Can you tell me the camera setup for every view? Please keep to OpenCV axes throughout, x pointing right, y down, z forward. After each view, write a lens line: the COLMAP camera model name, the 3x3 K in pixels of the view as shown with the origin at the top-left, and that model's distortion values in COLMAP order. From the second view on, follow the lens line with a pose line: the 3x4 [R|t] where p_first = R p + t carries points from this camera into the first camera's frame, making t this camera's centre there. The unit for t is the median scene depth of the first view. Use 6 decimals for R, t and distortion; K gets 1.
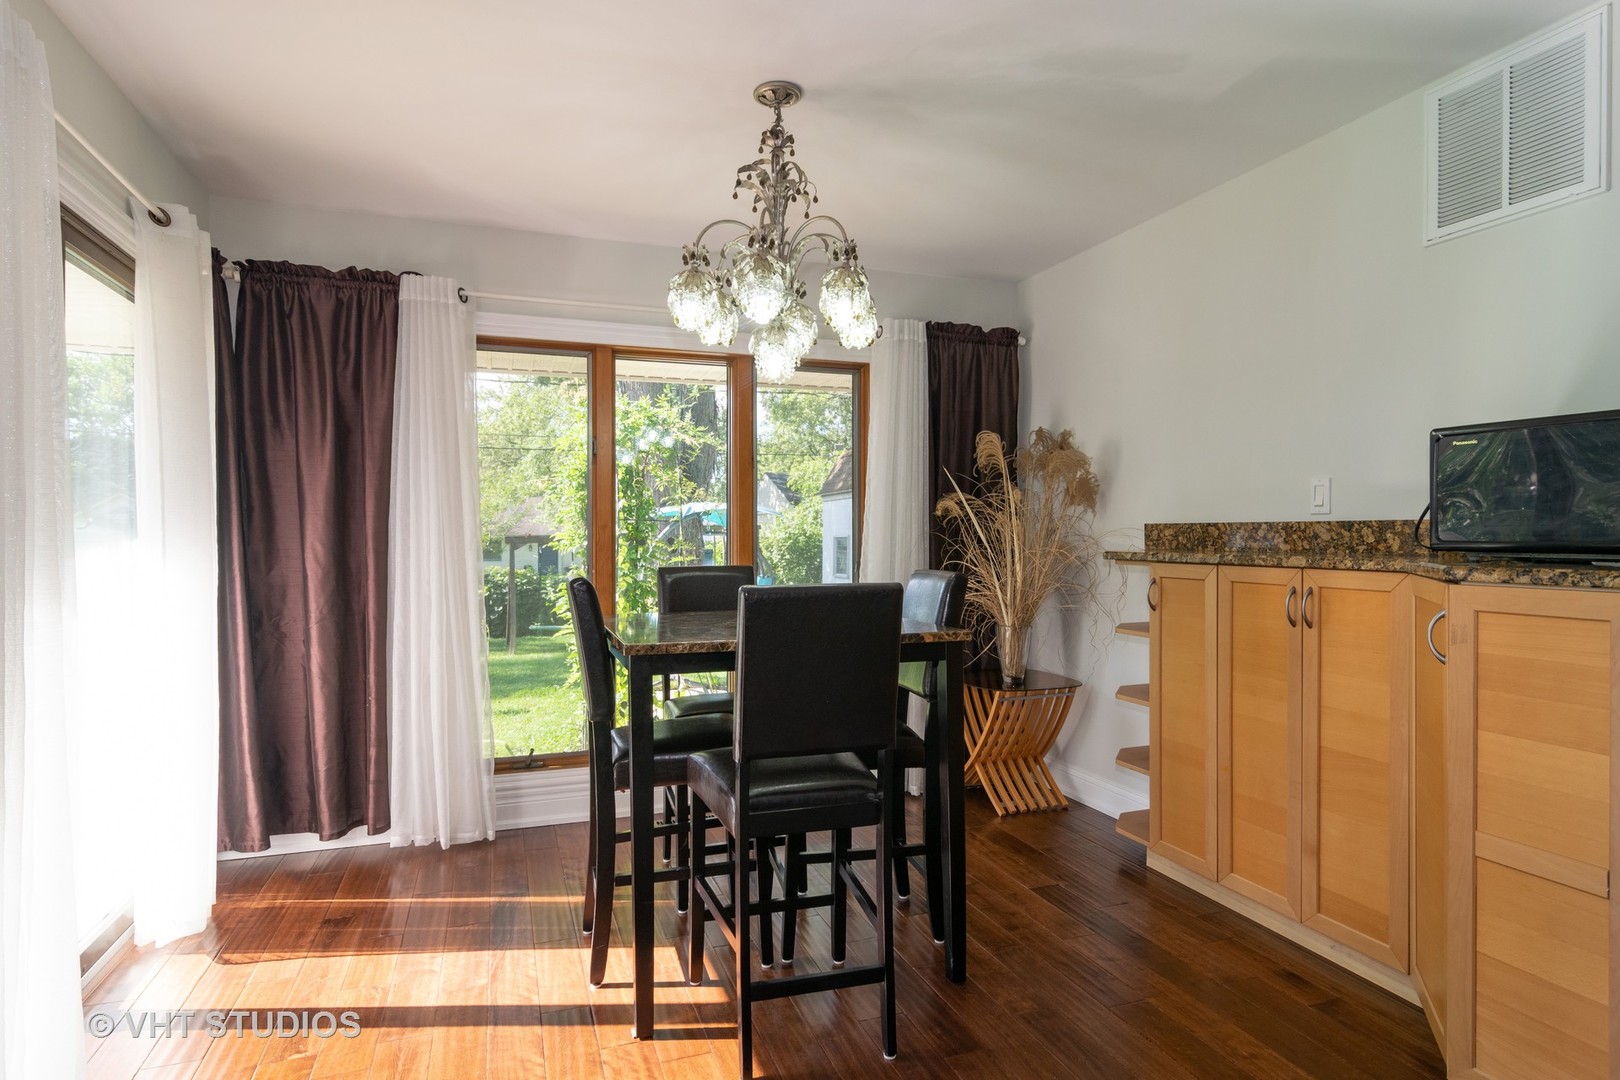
lens RADIAL K [[886.2, 0, 810.3], [0, 886.2, 541.4], [0, 0, 1]] dist [0.000385, 0.001588]
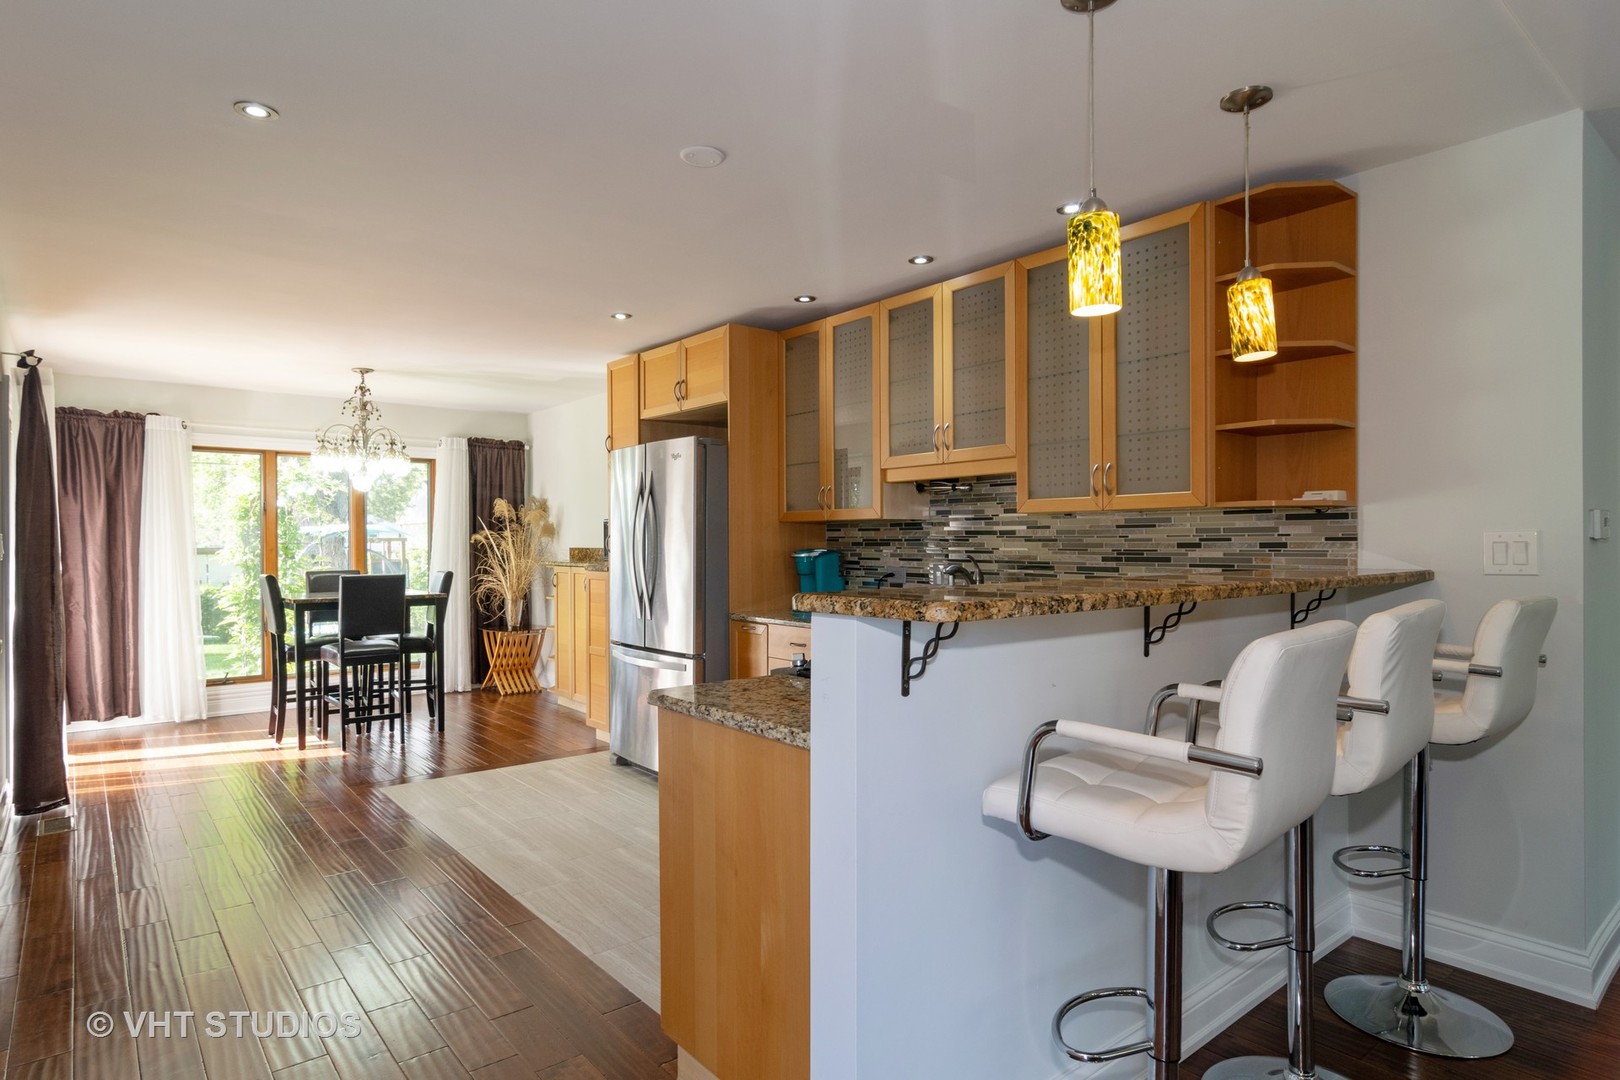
lens RADIAL K [[886.2, 0, 807.2], [0, 886.2, 550.4], [0, 0, 1]] dist [0.000385, 0.001588]
pose [[0.939264, -0.005728, 0.343147, 0.192560], [0.004917, 0.999983, 0.003232, -0.018153], [-0.343160, -0.001348, 0.939276, -1.192786]]
